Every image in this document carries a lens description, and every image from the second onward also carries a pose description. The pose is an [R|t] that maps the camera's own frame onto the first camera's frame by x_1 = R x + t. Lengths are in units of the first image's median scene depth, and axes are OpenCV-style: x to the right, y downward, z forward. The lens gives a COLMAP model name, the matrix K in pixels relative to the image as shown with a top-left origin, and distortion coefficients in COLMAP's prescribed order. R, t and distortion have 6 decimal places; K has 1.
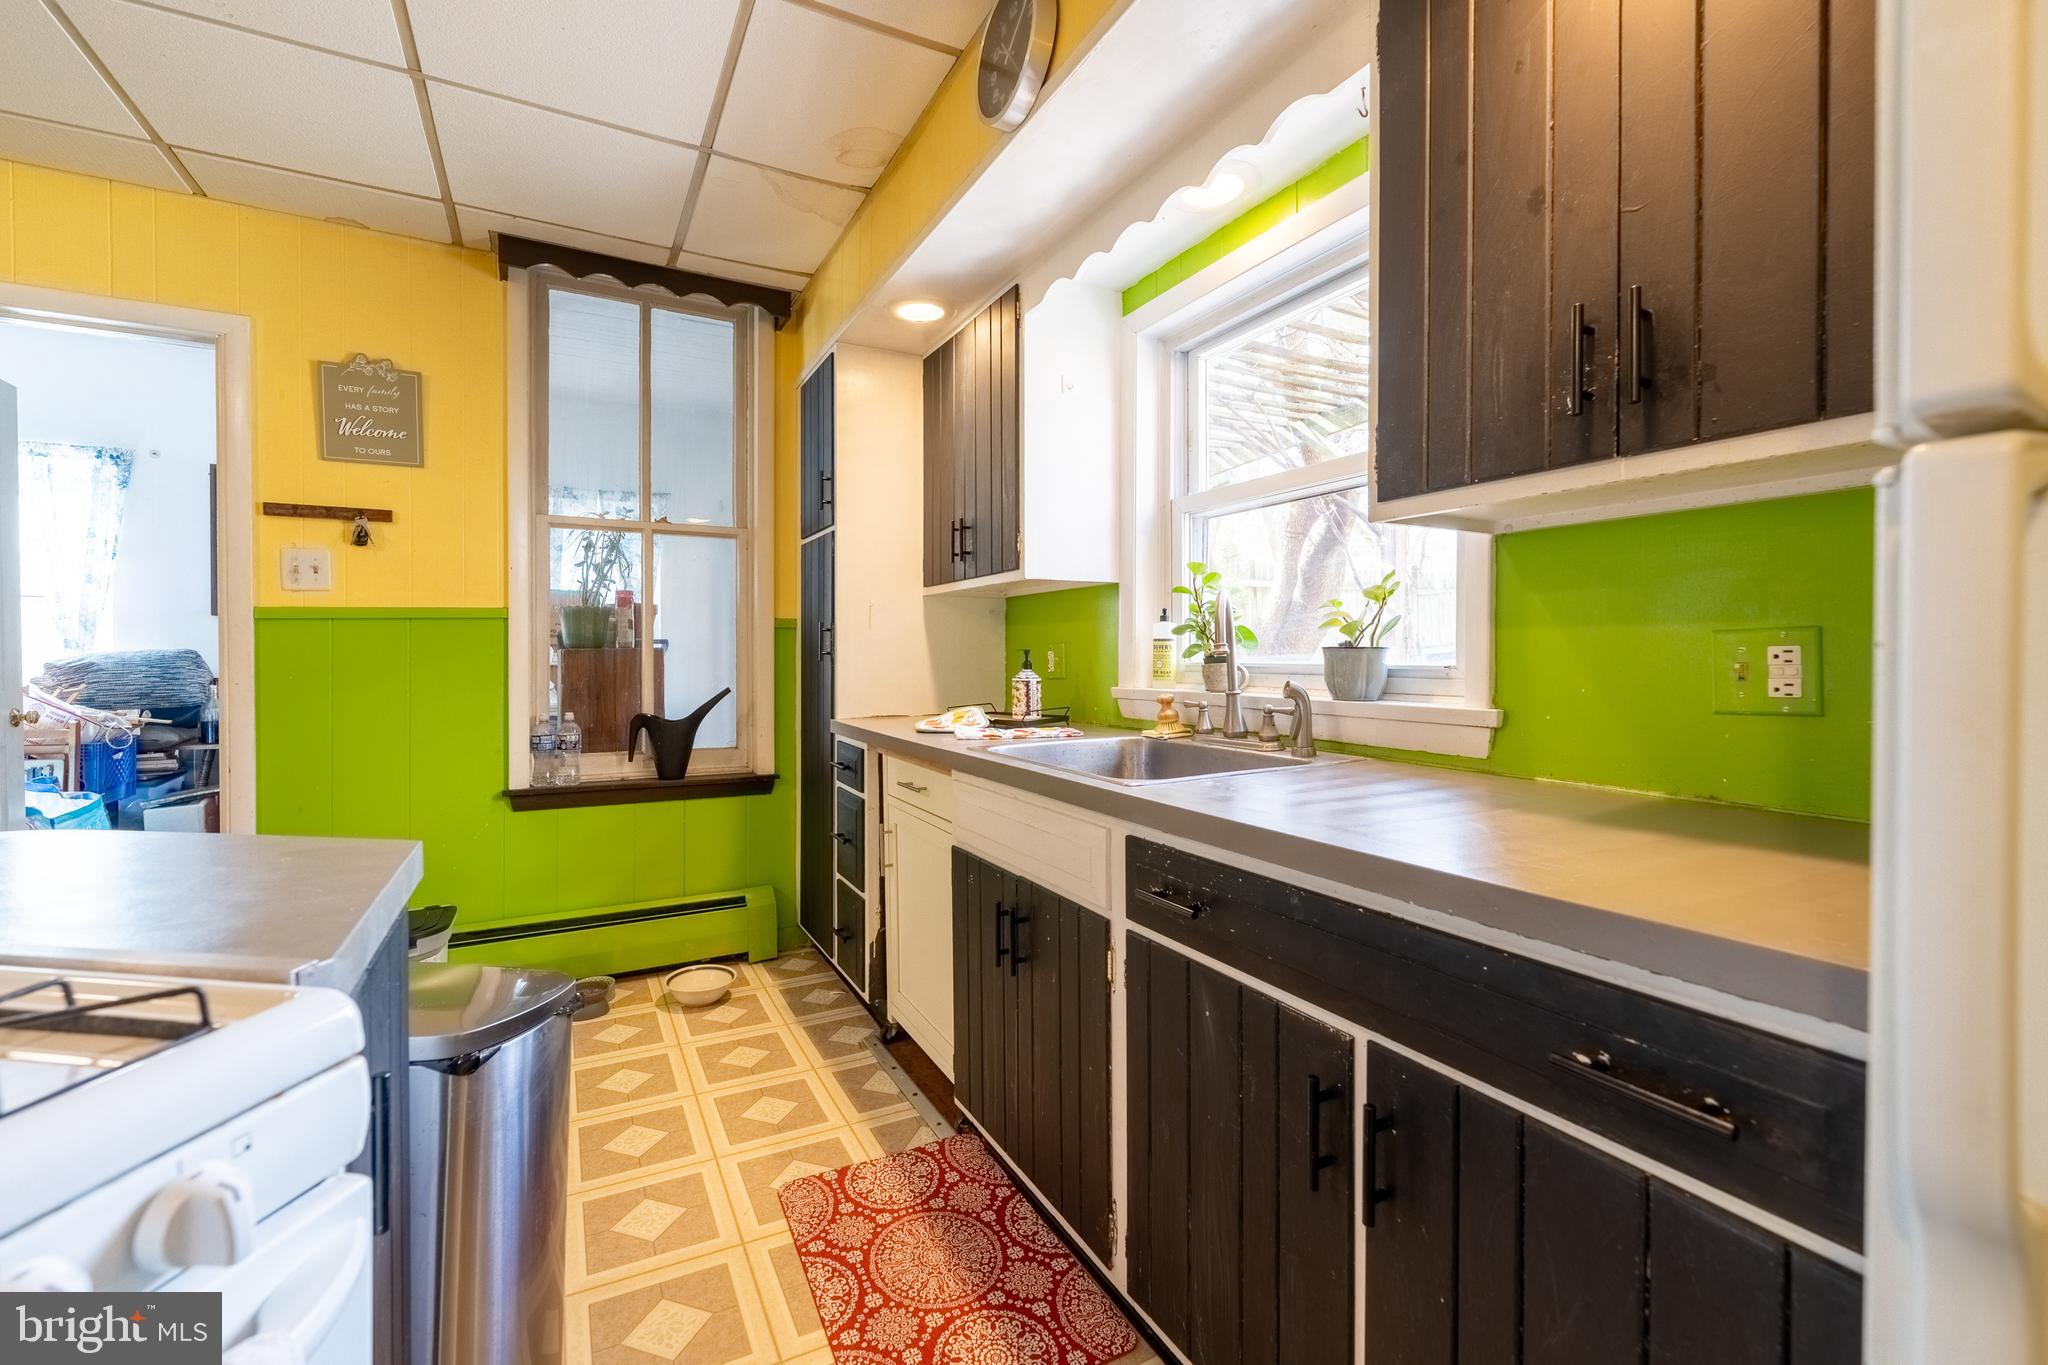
lens RADIAL K [[845.4, 0, 1016.2], [0, 845.4, 664.2], [0, 0, 1]] dist [0.000357, 0.000002]
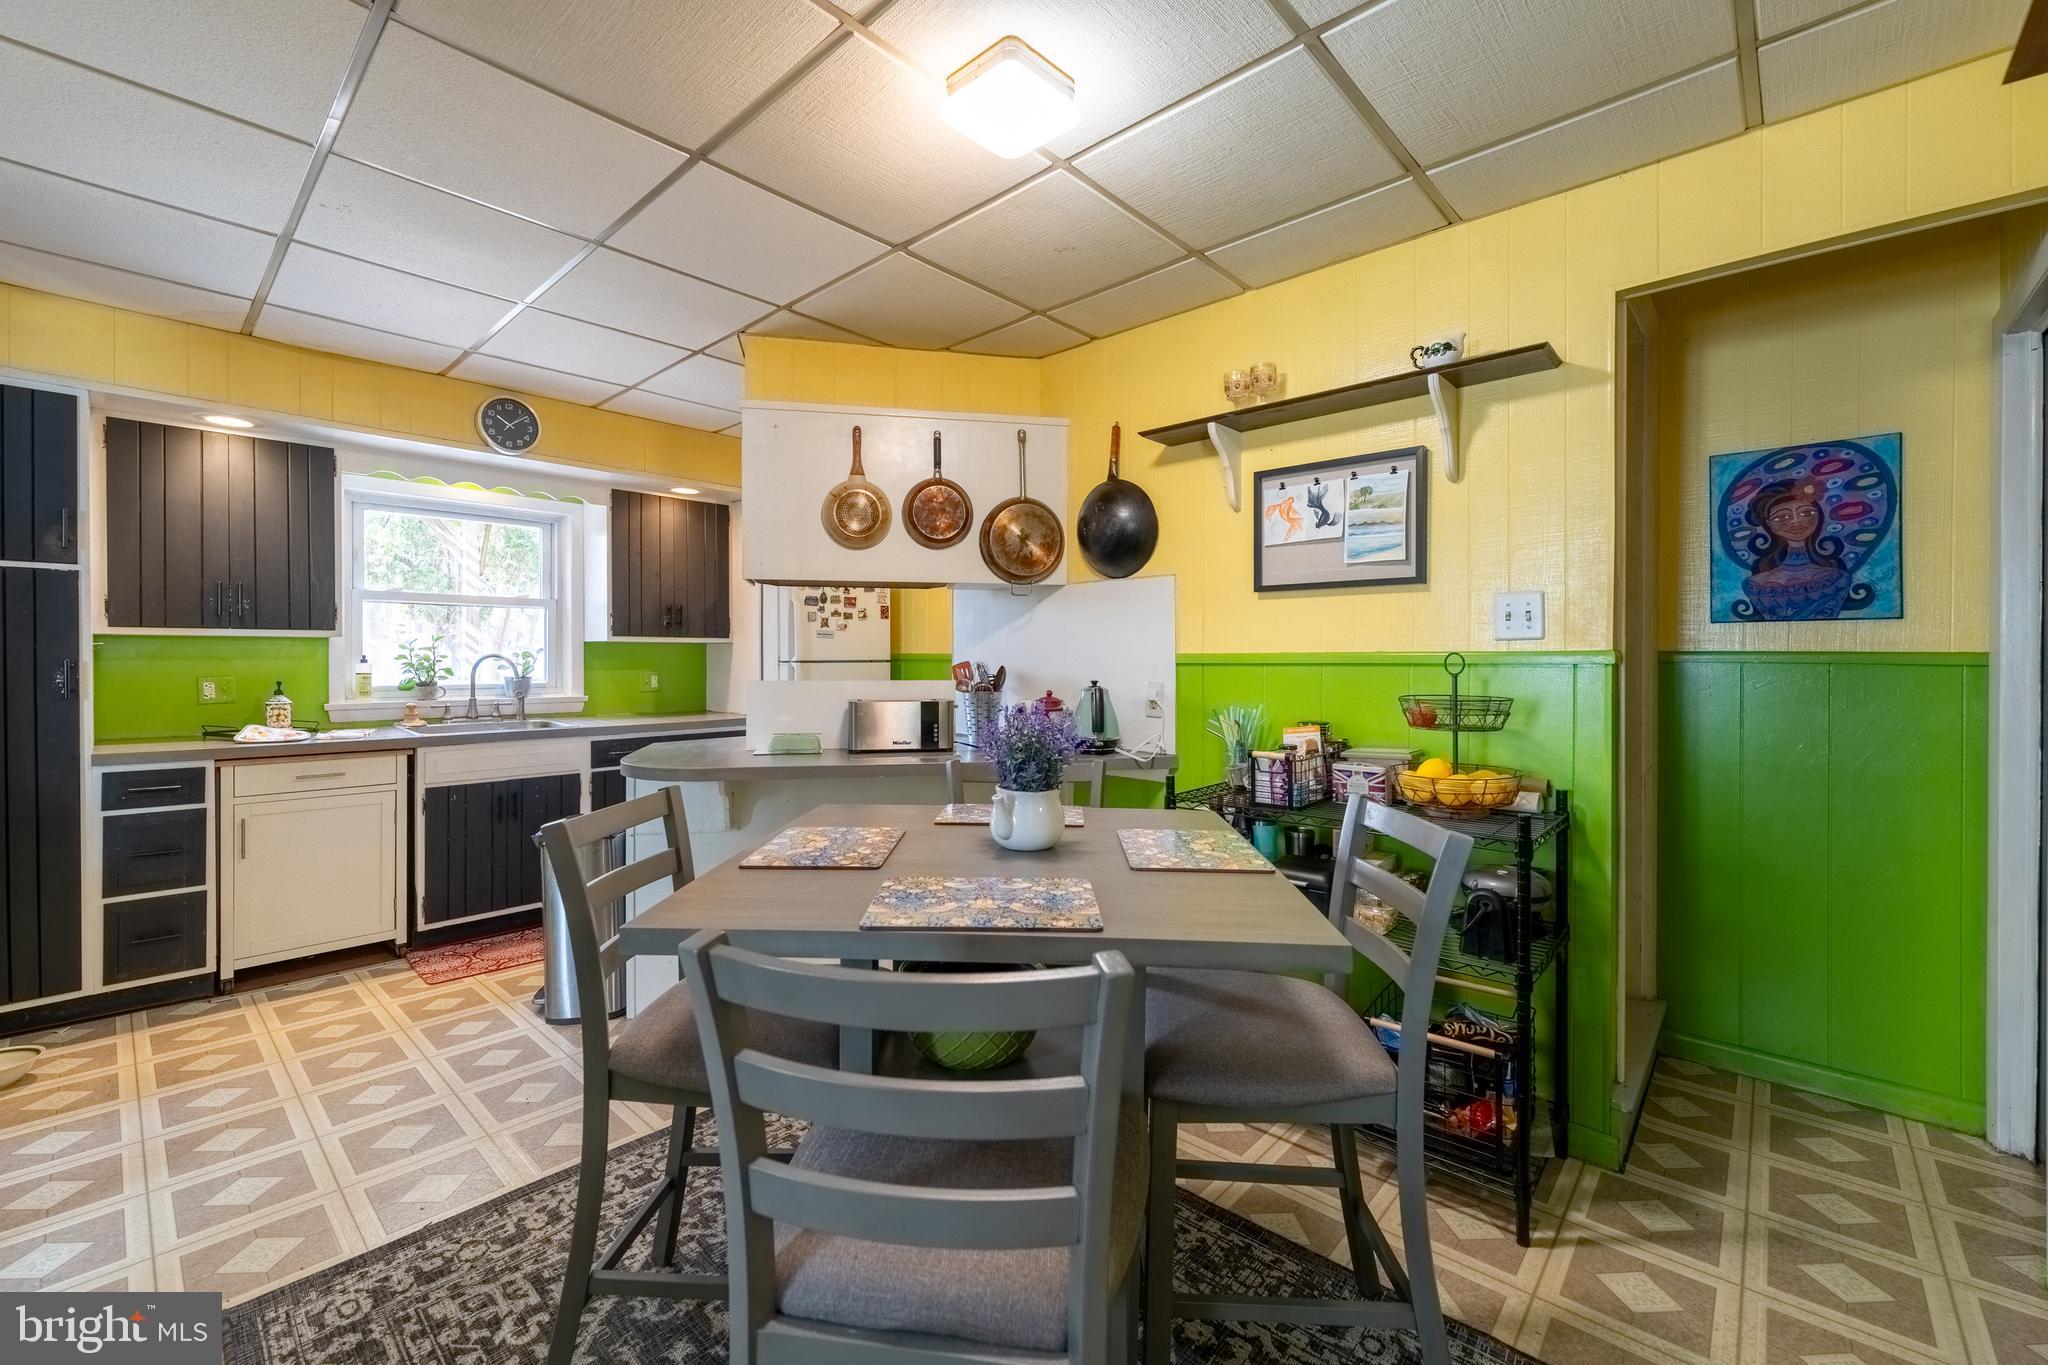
lens RADIAL K [[845.4, 0, 1023.6], [0, 845.4, 666.9], [0, 0, 1]] dist [0.000357, 0.000002]
pose [[-0.339315, -0.012368, 0.940591, -2.129847], [0.007934, 0.999840, 0.016009, -0.066942], [-0.940639, 0.012895, -0.339163, 0.369538]]
